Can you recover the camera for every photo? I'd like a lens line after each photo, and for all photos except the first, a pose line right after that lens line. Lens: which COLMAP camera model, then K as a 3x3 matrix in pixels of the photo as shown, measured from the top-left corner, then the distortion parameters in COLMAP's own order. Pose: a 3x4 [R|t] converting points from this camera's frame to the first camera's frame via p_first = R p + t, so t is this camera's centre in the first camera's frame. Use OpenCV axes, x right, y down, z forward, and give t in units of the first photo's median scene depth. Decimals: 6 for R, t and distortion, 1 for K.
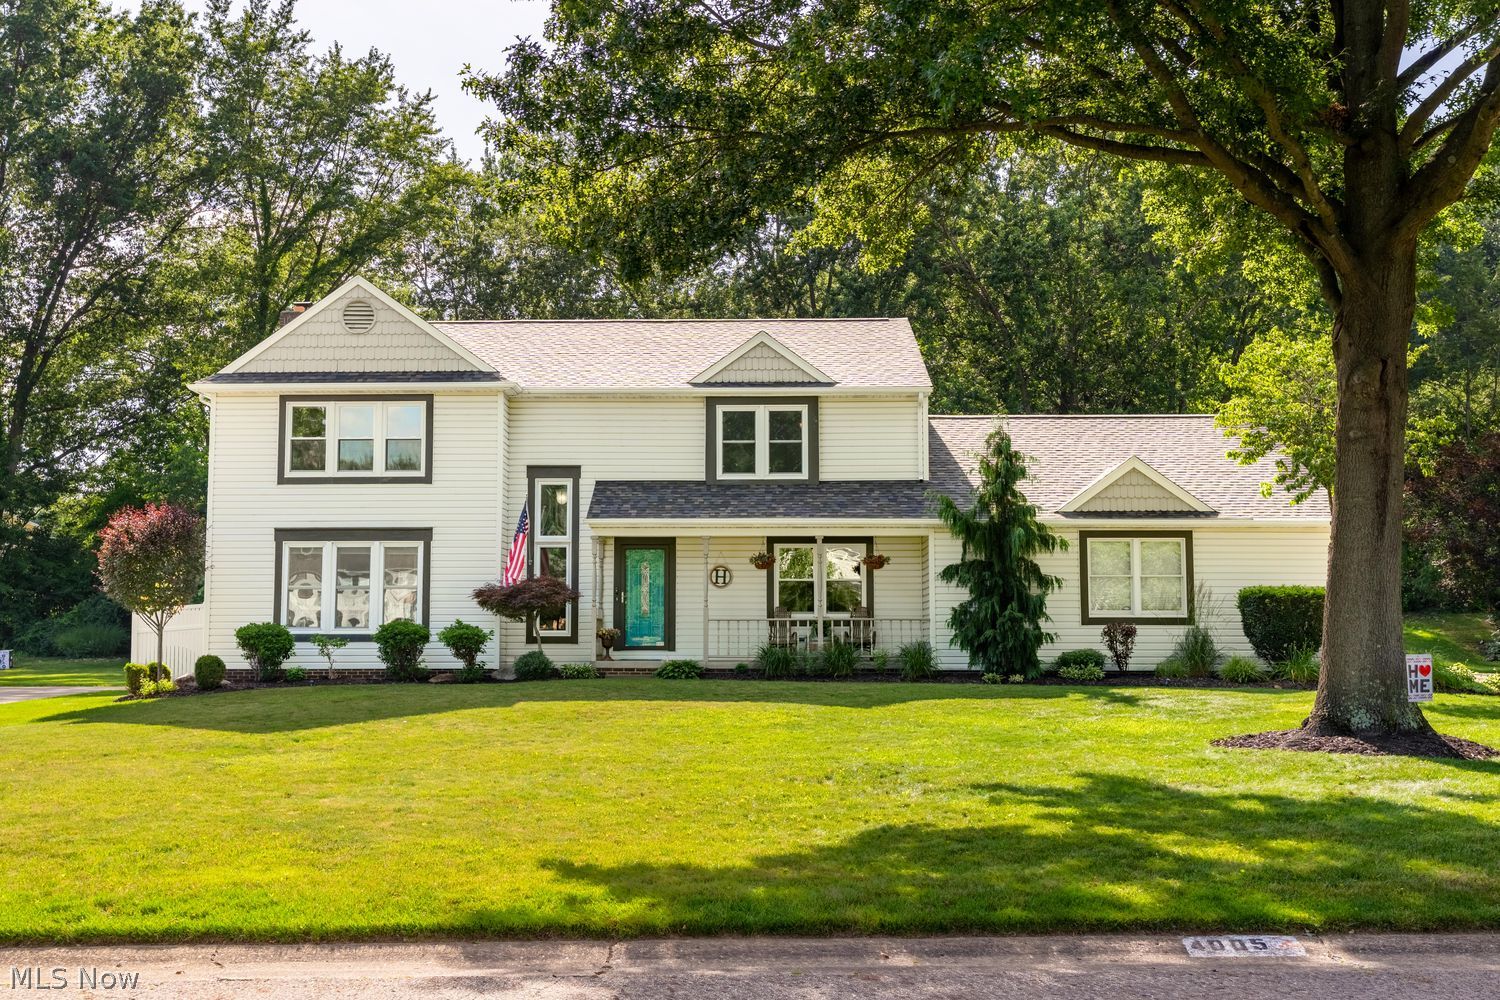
lens RADIAL K [[1448.6, 0, 750.1], [0, 1448.6, 498.0], [0, 0, 1]] dist [-0.019329, 0.000000]
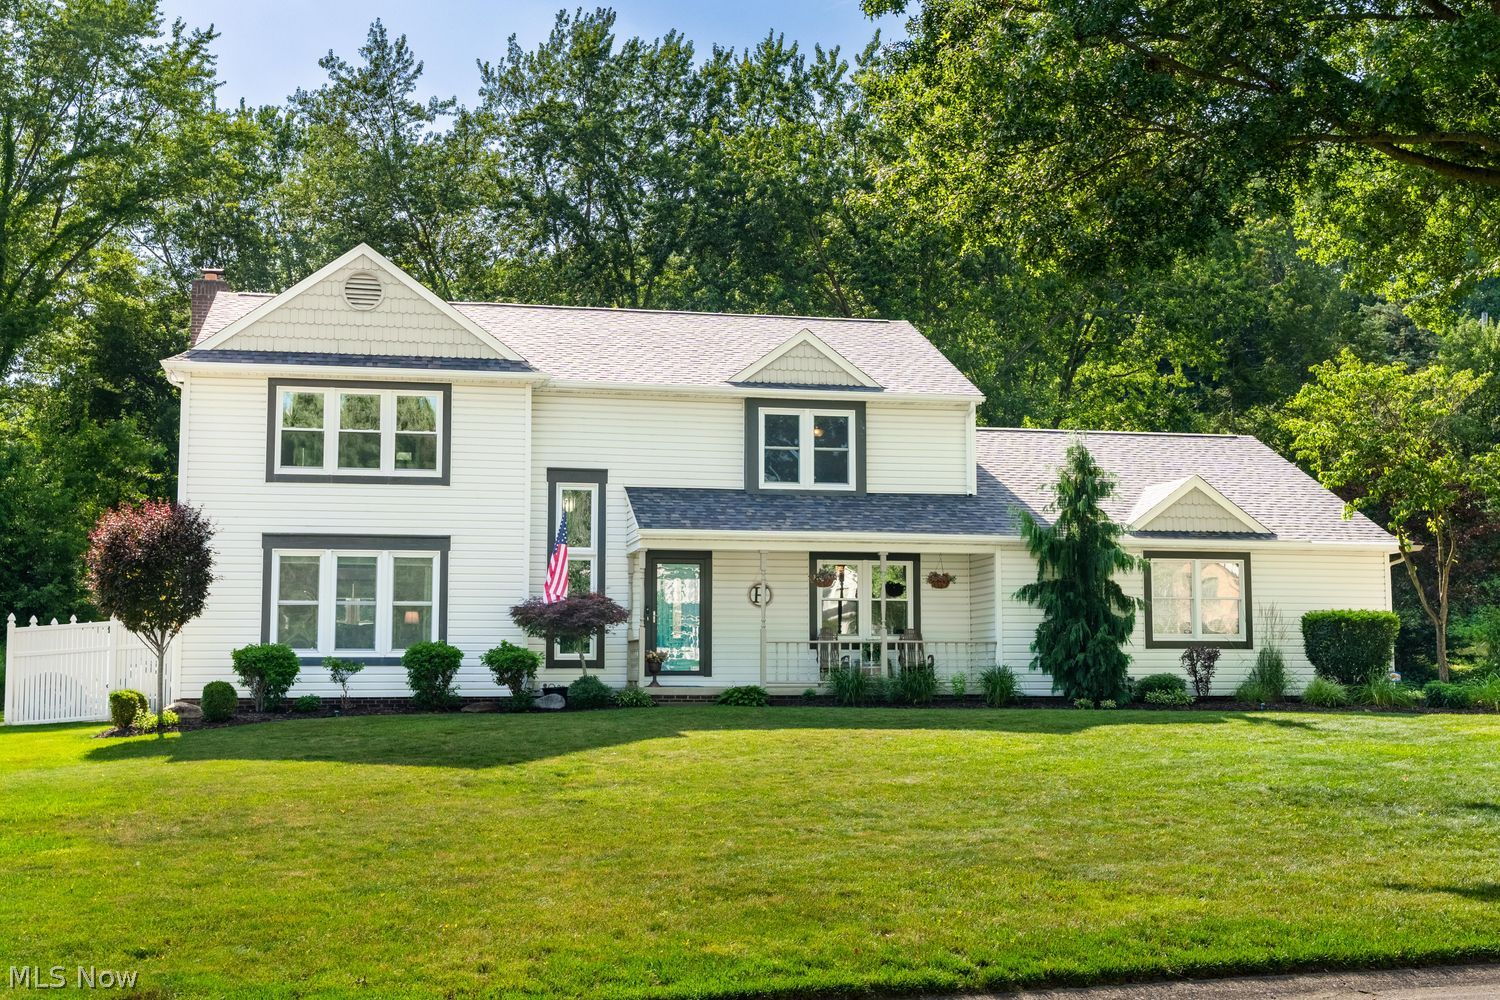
lens RADIAL K [[1596.2, 0, 750.1], [0, 1596.2, 503.0], [0, 0, 1]] dist [-0.004560, 0.000000]
pose [[0.977406, 0.022123, 0.210207, -0.248346], [-0.020924, 0.999750, -0.007928, 0.004565], [-0.210330, 0.003350, 0.977625, 0.015607]]
